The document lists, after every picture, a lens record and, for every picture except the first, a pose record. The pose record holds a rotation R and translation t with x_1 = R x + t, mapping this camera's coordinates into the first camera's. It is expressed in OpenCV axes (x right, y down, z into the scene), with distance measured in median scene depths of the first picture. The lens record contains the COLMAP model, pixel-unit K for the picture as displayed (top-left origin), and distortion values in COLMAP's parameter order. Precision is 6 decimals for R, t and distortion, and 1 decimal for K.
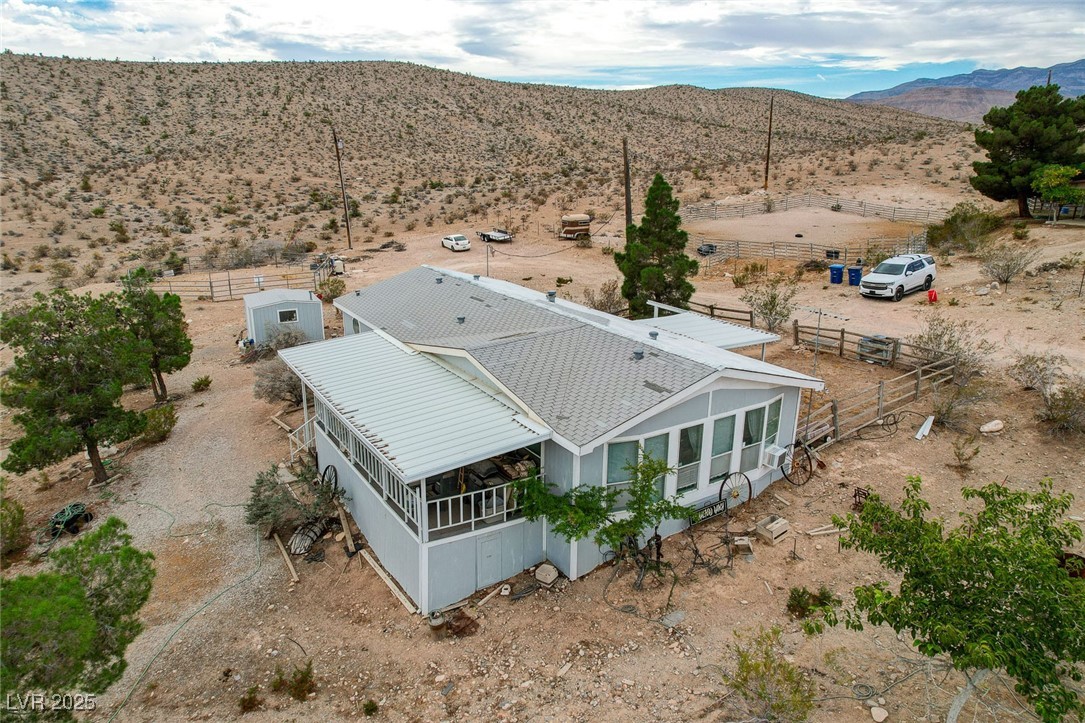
lens RADIAL K [[699.6, 0, 541.3], [0, 699.6, 340.6], [0, 0, 1]] dist [-0.074402, 0.066948]
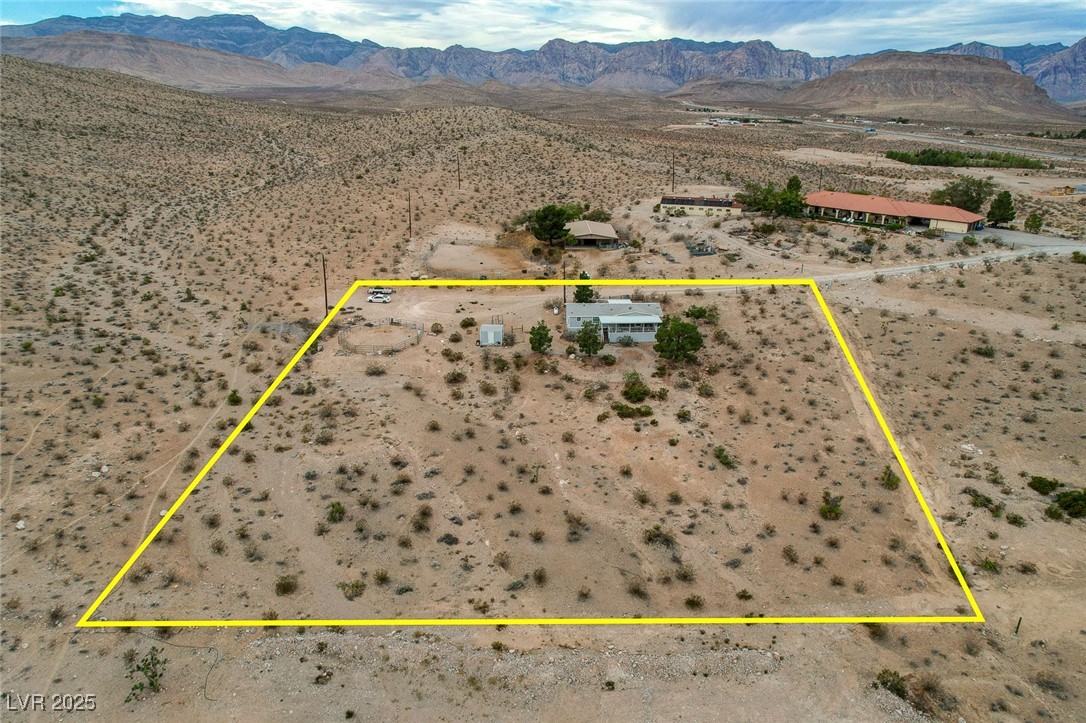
lens RADIAL K [[700.2, 0, 556.0], [0, 700.2, 357.0], [0, 0, 1]] dist [-0.074402, 0.066948]
pose [[0.486620, -0.297401, 0.821434, -1.590072], [0.217590, 0.951900, 0.215736, -0.305886], [-0.846082, 0.073754, 0.527925, -0.484752]]
